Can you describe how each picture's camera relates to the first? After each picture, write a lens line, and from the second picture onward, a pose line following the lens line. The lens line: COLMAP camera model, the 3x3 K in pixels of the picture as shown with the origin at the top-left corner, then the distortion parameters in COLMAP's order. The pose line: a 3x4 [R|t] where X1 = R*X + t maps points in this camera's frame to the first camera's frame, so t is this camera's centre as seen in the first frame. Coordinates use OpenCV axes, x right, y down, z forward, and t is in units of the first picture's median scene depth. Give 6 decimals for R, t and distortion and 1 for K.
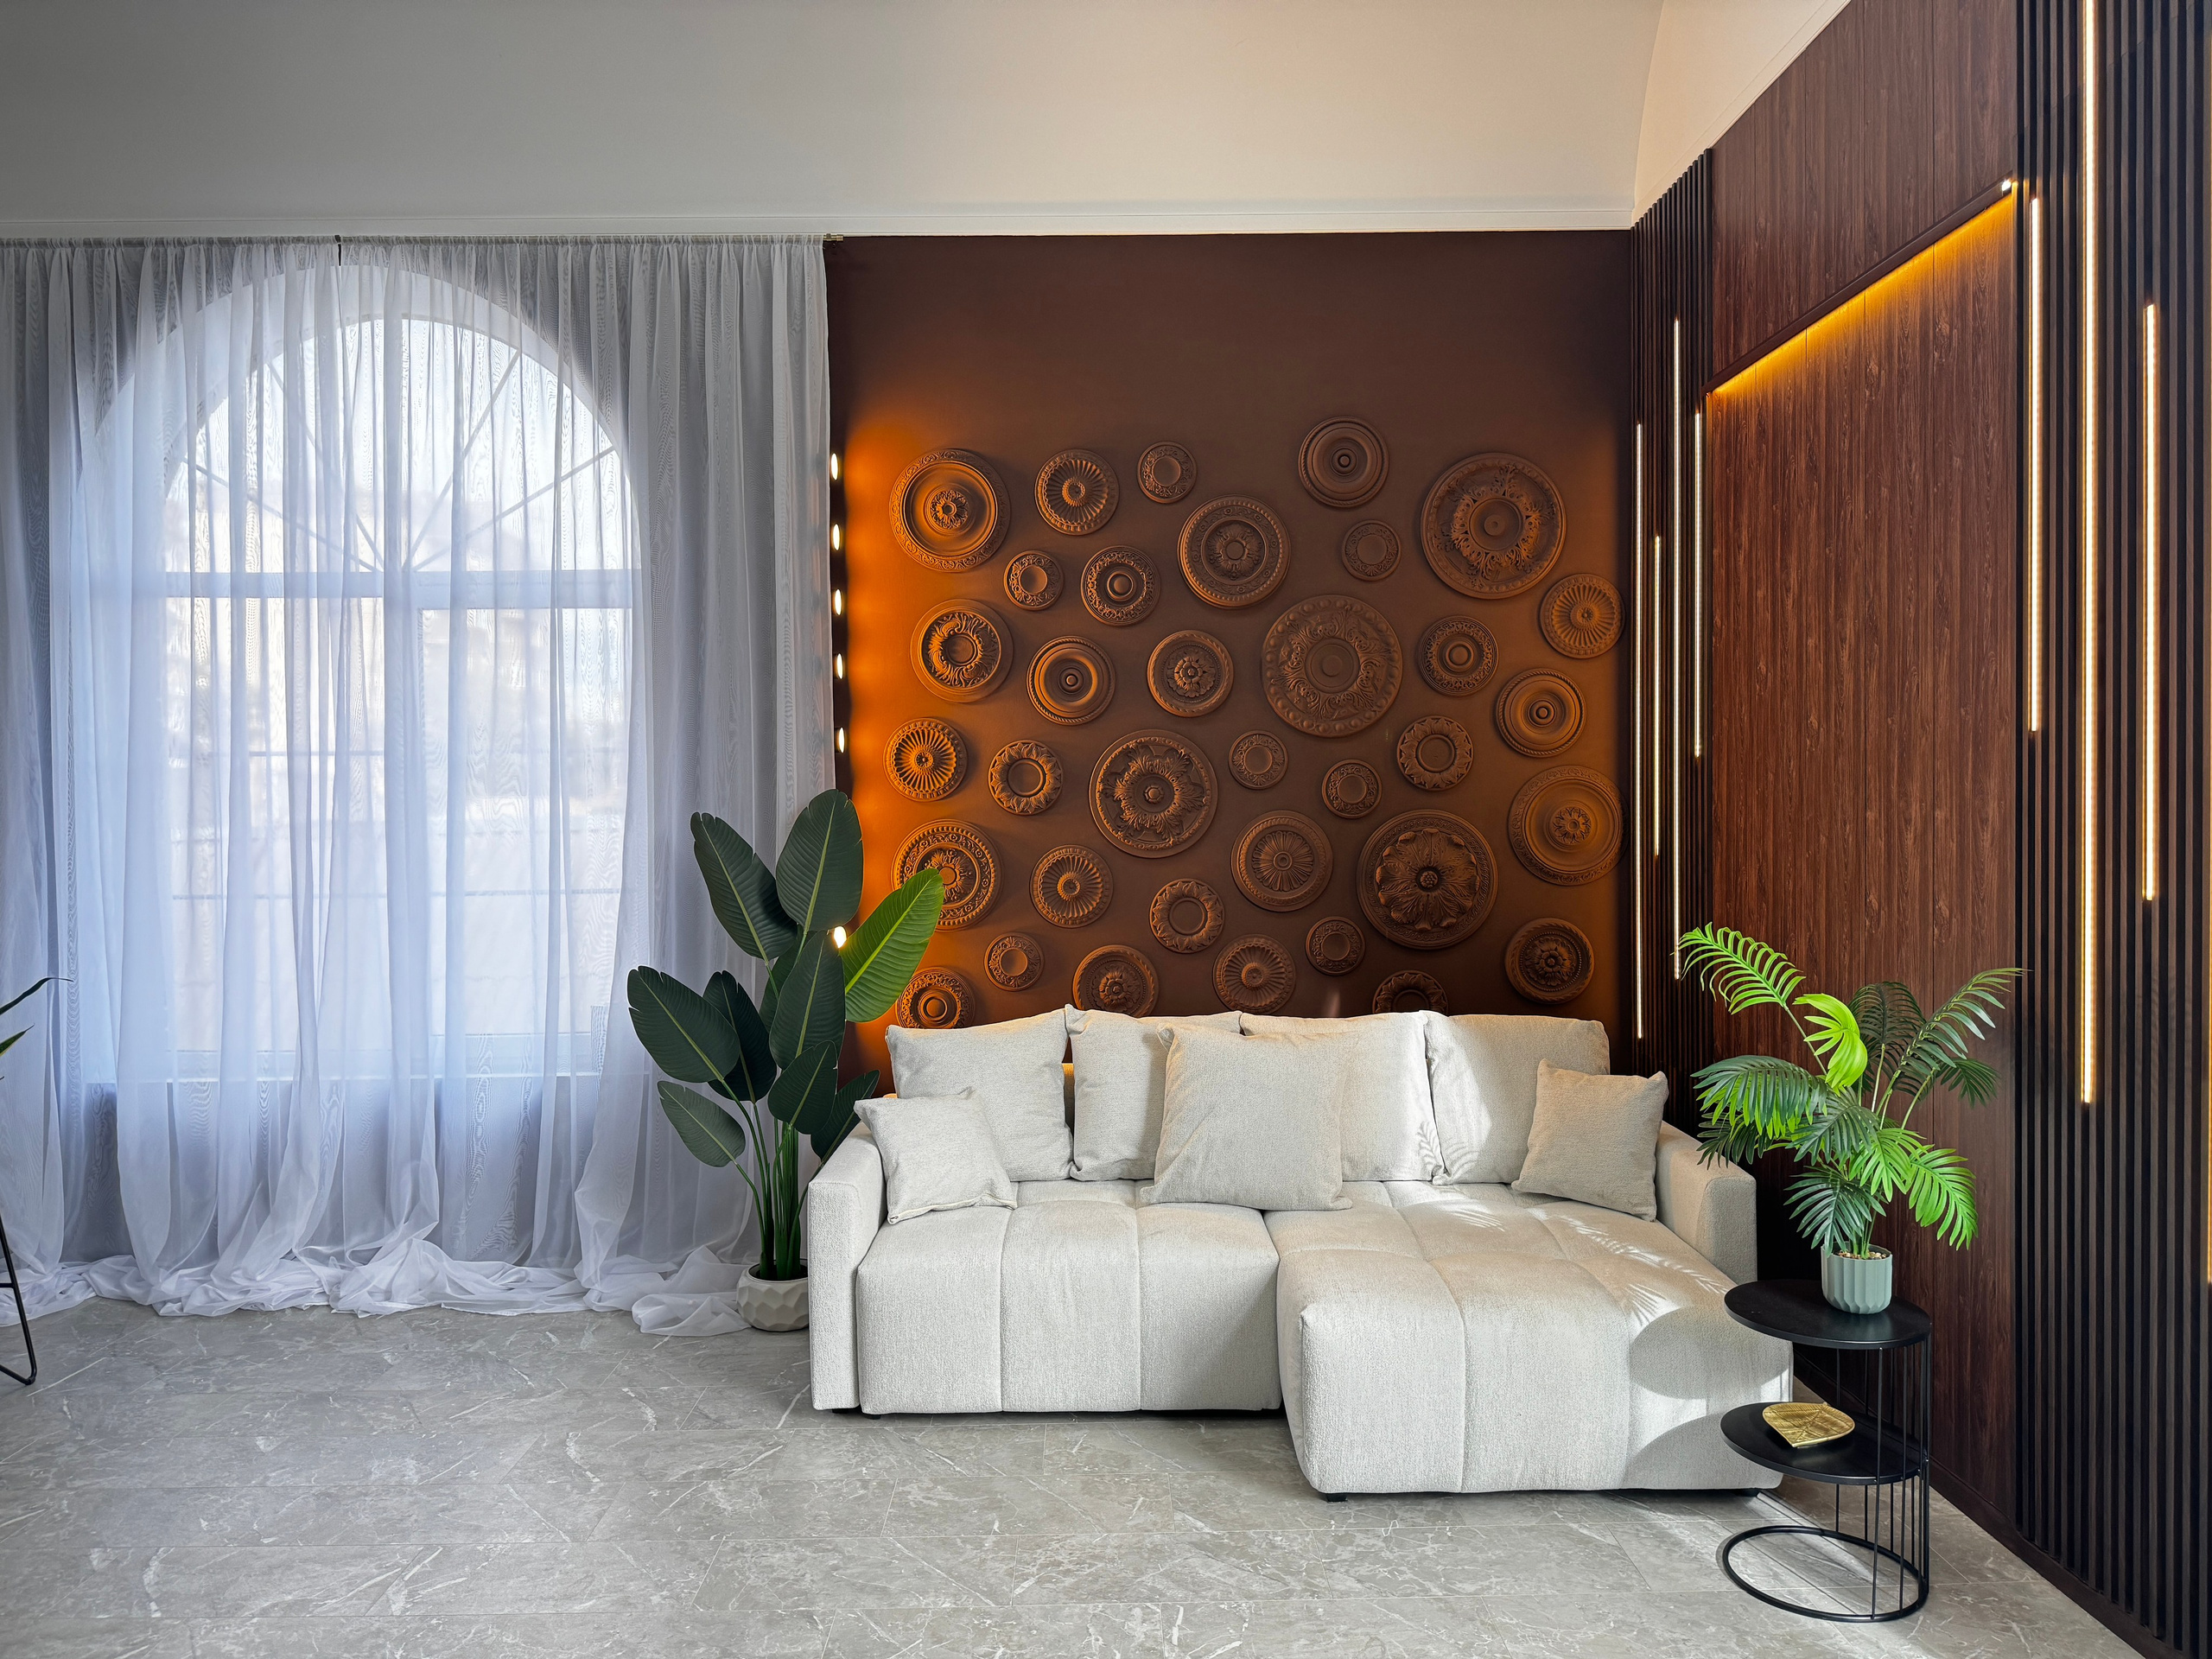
lens RADIAL K [[1541.5, 0, 1111.1], [0, 1541.5, 835.9], [0, 0, 1]] dist [0.174345, -0.267240]
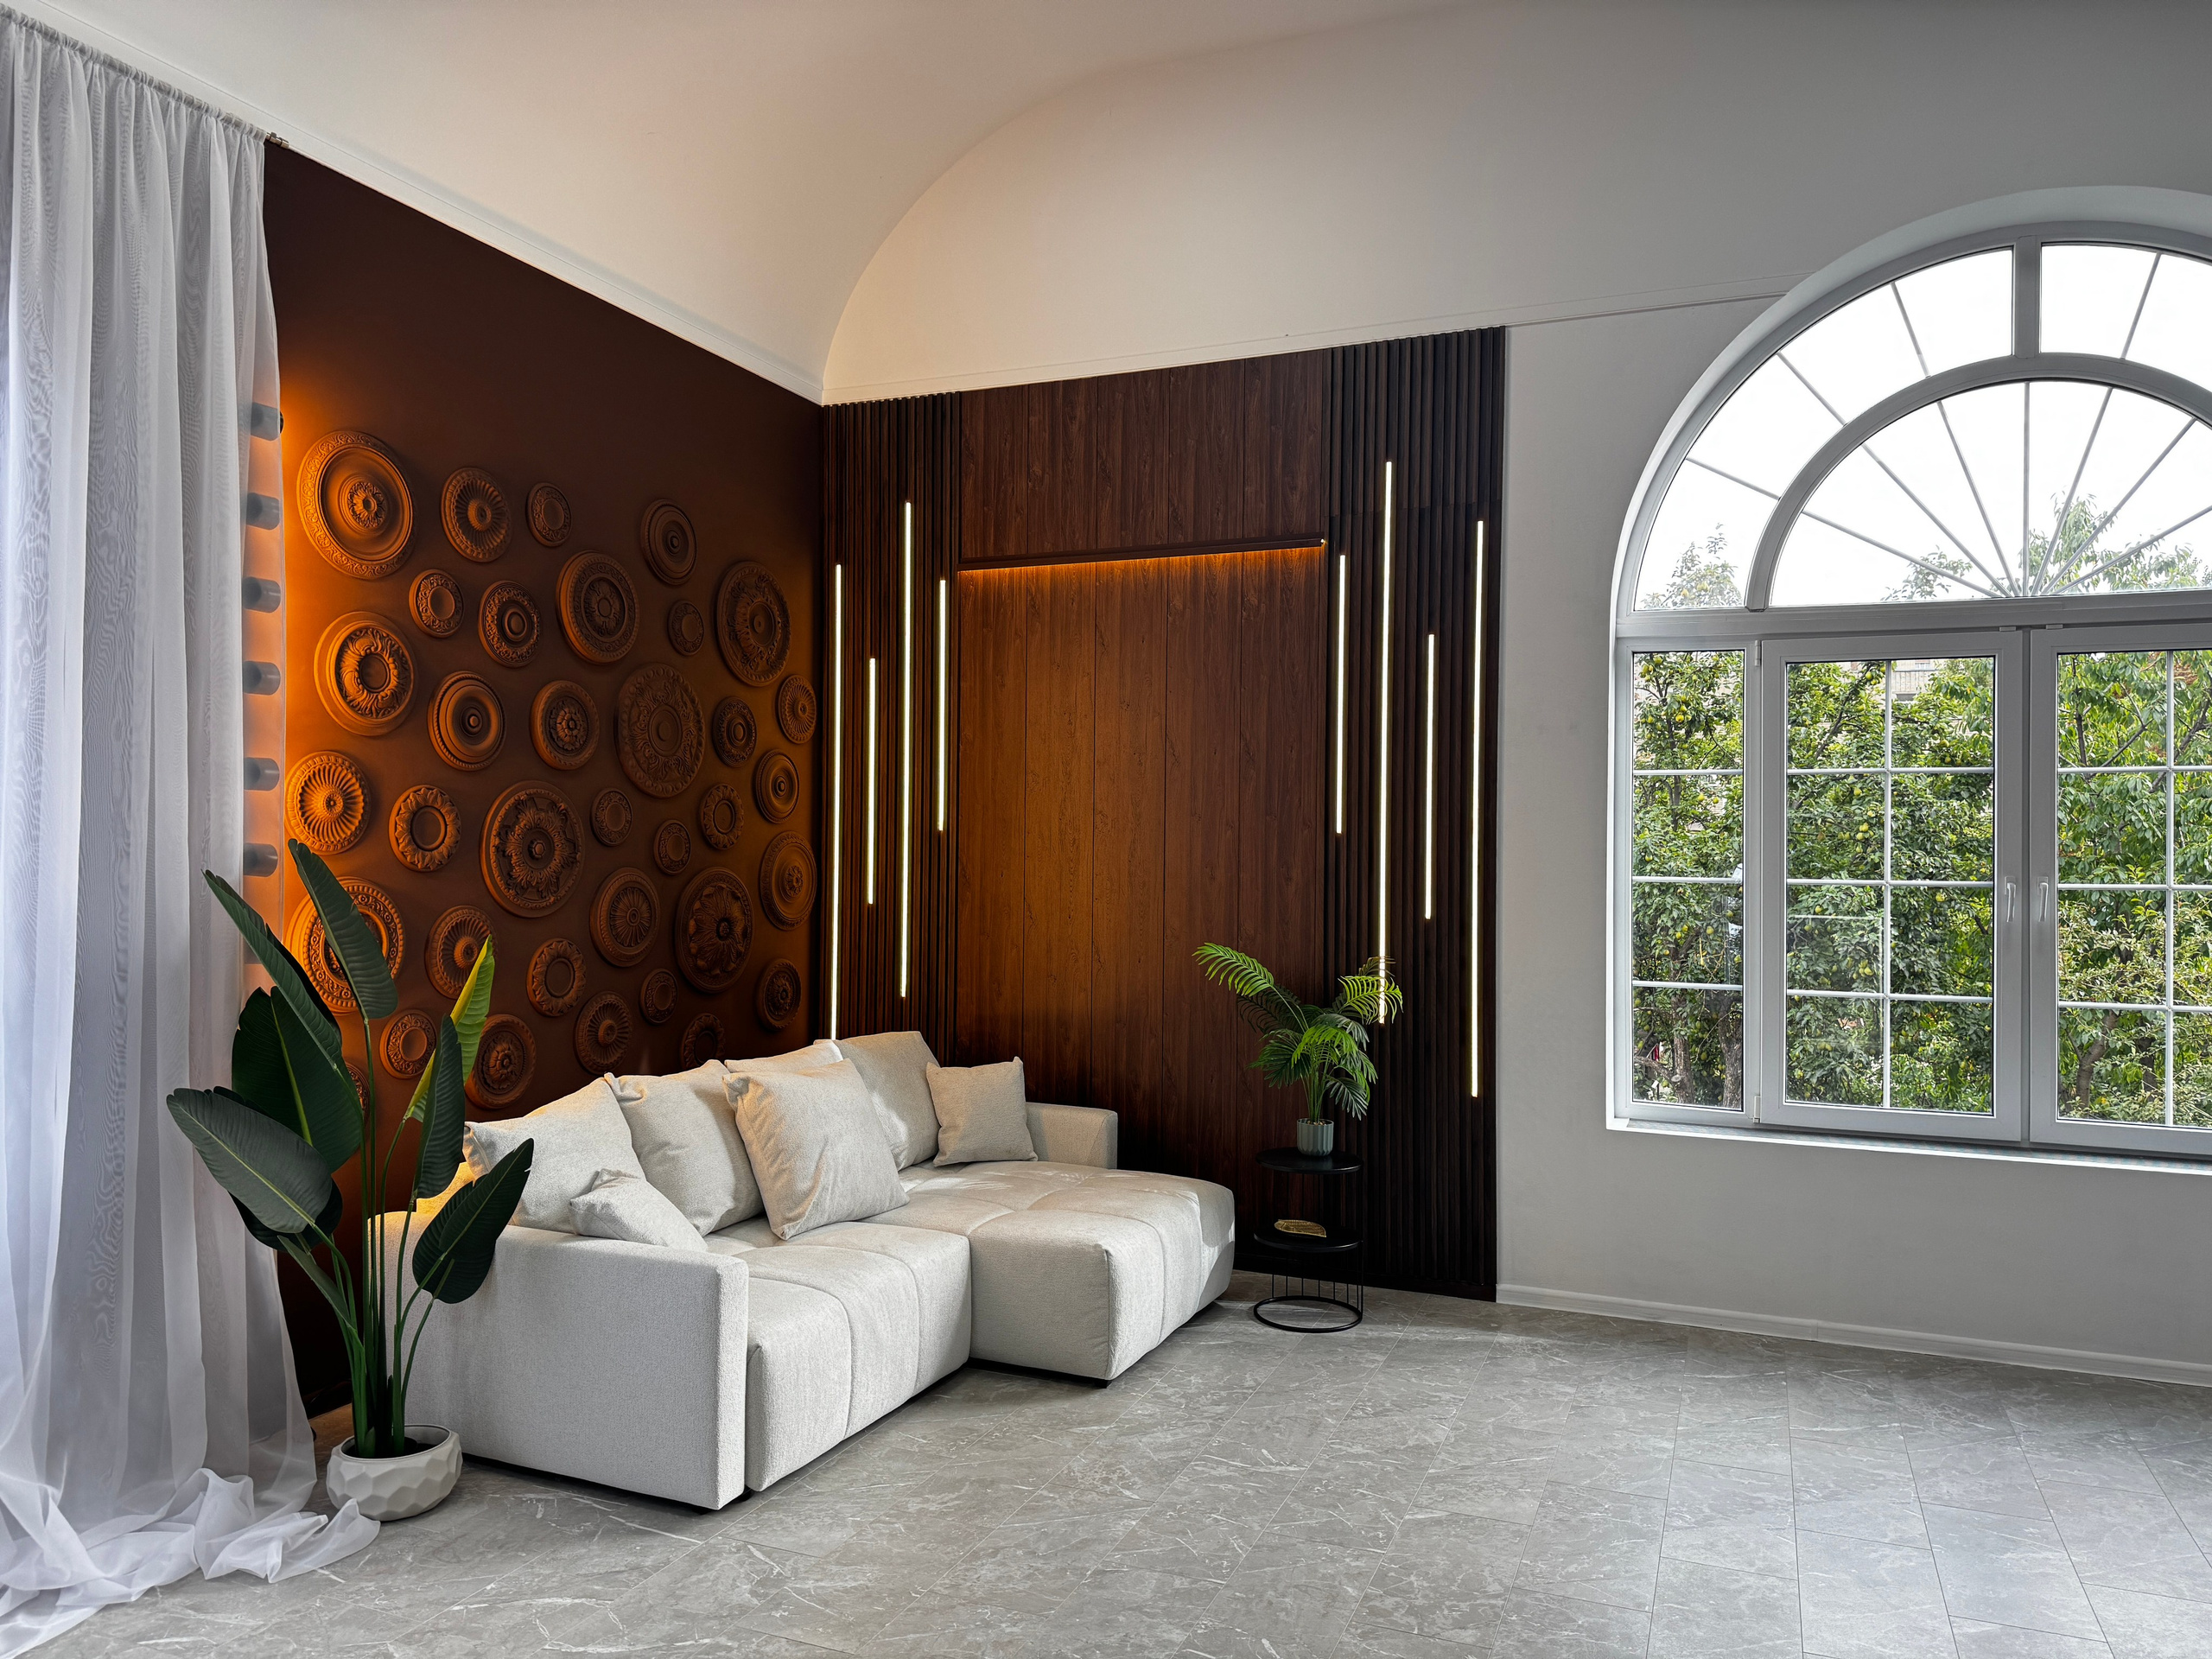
lens RADIAL K [[1541.5, 0, 1111.1], [0, 1541.5, 835.9], [0, 0, 1]] dist [0.174345, -0.267240]
pose [[0.392673, 0.022113, 0.919412, -0.717424], [0.005289, 0.999640, -0.026301, -0.008401], [-0.919663, 0.015190, 0.392415, 0.303398]]
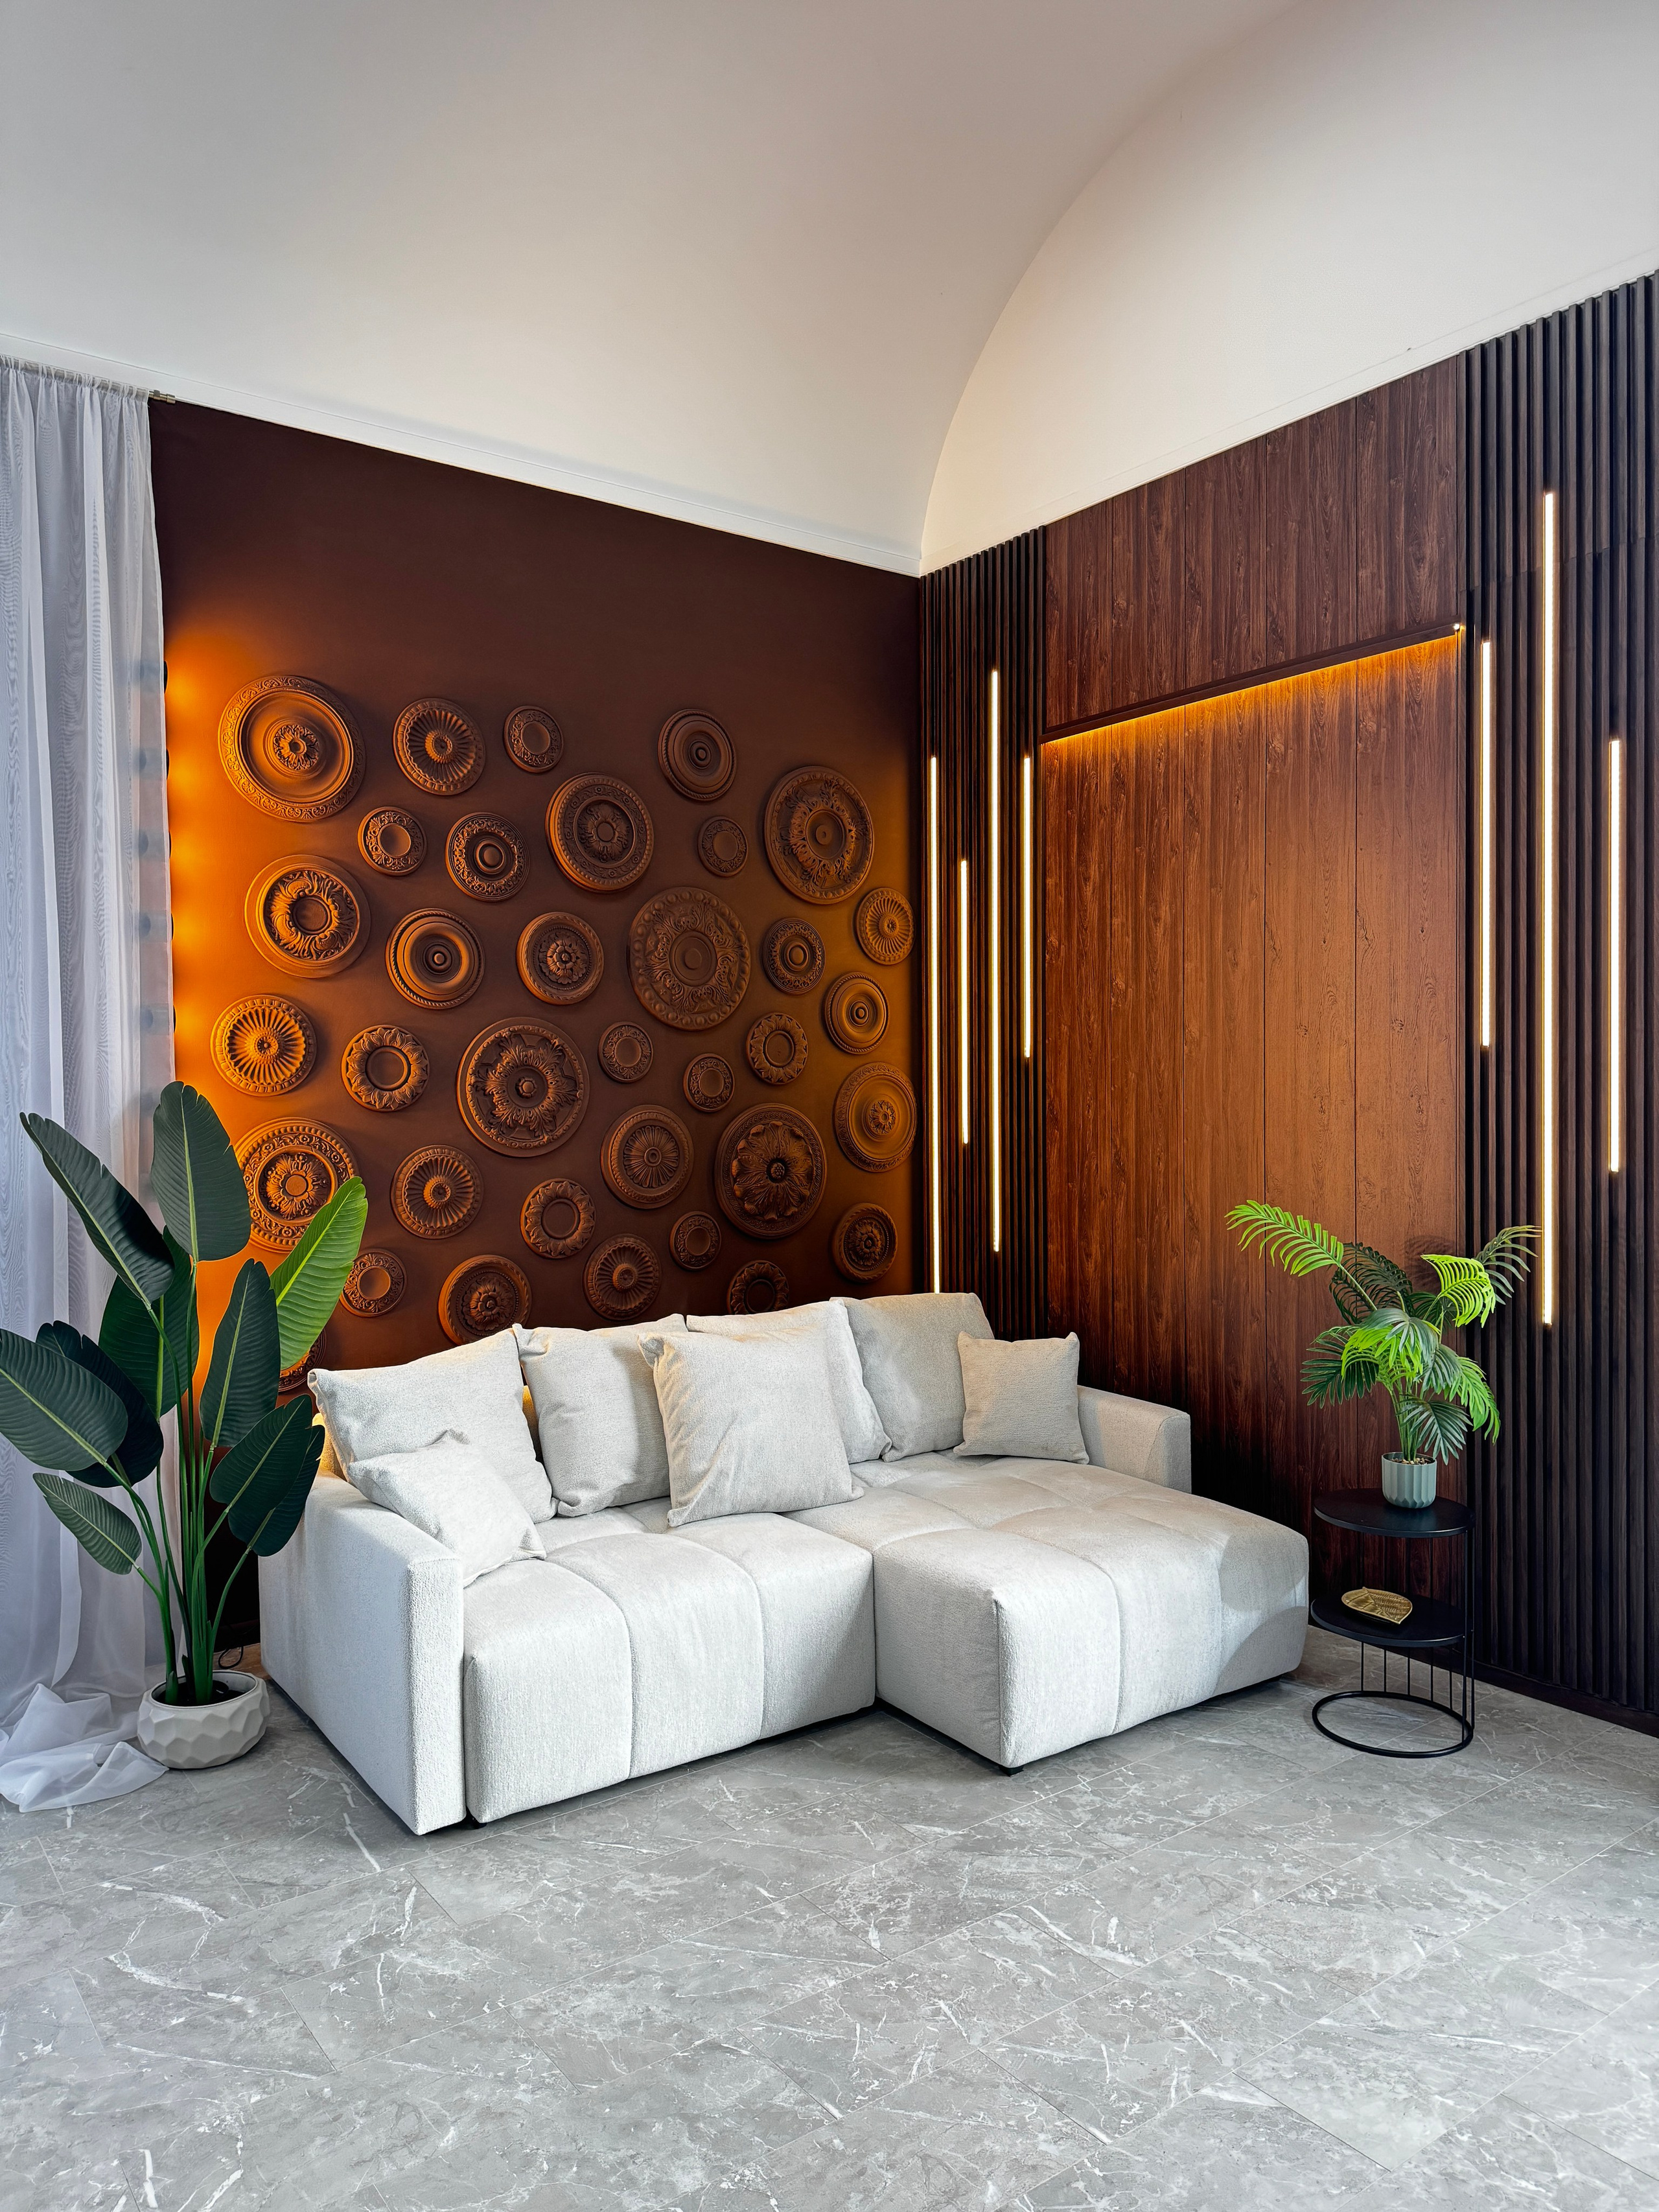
lens RADIAL K [[1541.4, 0, 829.1], [0, 1541.4, 1111.2], [0, 0, 1]] dist [0.174345, -0.267240]
pose [[0.813815, -0.008252, 0.581065, -0.363020], [0.012527, 0.999916, -0.003345, -0.007704], [-0.580989, 0.010001, 0.813850, 0.145416]]
